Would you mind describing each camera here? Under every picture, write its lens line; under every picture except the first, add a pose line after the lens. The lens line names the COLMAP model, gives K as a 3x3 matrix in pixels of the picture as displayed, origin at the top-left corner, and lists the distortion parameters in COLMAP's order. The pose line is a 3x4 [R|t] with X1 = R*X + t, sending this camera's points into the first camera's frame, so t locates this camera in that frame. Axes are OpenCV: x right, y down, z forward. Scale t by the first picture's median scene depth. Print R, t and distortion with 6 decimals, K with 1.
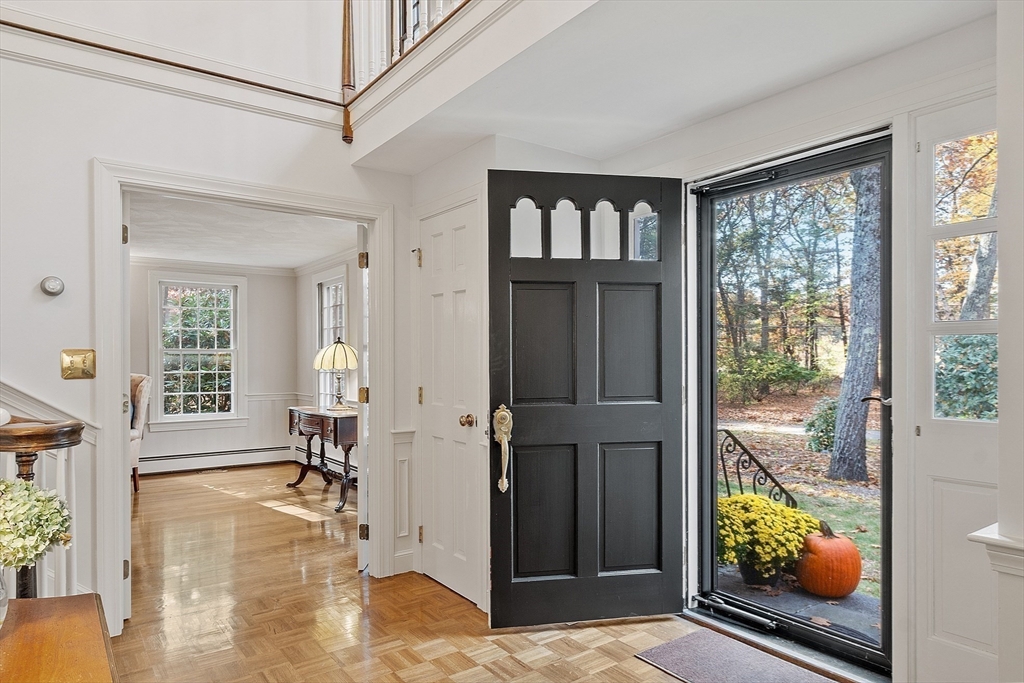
lens RADIAL K [[620.4, 0, 510.6], [0, 620.4, 360.1], [0, 0, 1]] dist [0.000506, -0.001402]
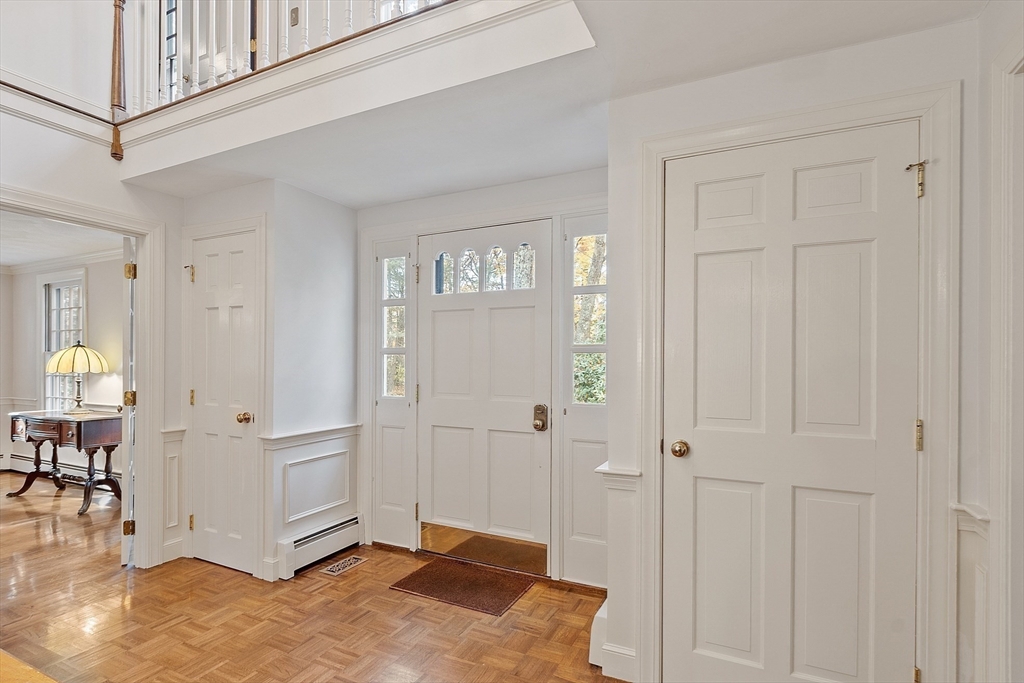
lens RADIAL K [[505.7, 0, 511.2], [0, 505.7, 353.5], [0, 0, 1]] dist [-0.001665, 0.000432]
pose [[0.876370, 0.016174, 0.481366, -0.082452], [-0.007298, 0.999767, -0.020306, -0.007600], [-0.481583, 0.014283, 0.876284, -0.073307]]
